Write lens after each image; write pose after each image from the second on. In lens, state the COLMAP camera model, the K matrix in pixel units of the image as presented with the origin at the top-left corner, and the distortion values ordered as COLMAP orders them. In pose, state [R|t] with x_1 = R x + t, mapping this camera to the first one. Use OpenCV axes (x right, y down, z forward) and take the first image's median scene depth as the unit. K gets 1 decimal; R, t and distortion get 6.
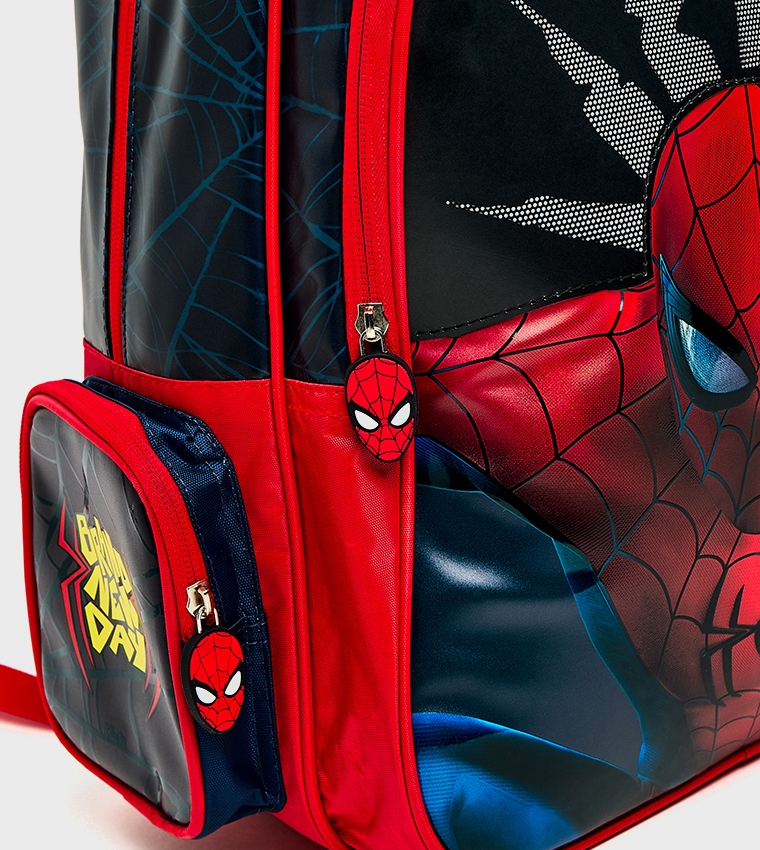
lens RADIAL K [[2553.9, 0, 380.0], [0, 2553.9, 425.0], [0, 0, 1]] dist [-0.070589, -0.698220]
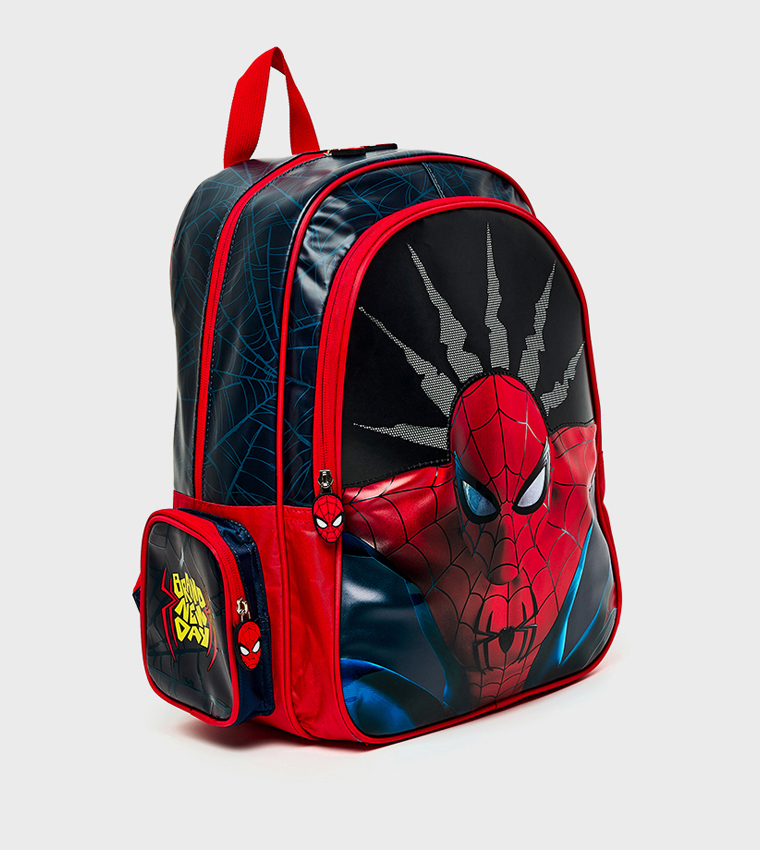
lens RADIAL K [[1593.7, 0, 380.0], [0, 1593.7, 425.0], [0, 0, 1]] dist [-0.020193, 0.010781]
pose [[0.998010, 0.016995, 0.060719, -0.038080], [-0.011578, 0.996010, -0.088489, 0.032900], [-0.061980, 0.087610, 0.994225, -0.363643]]
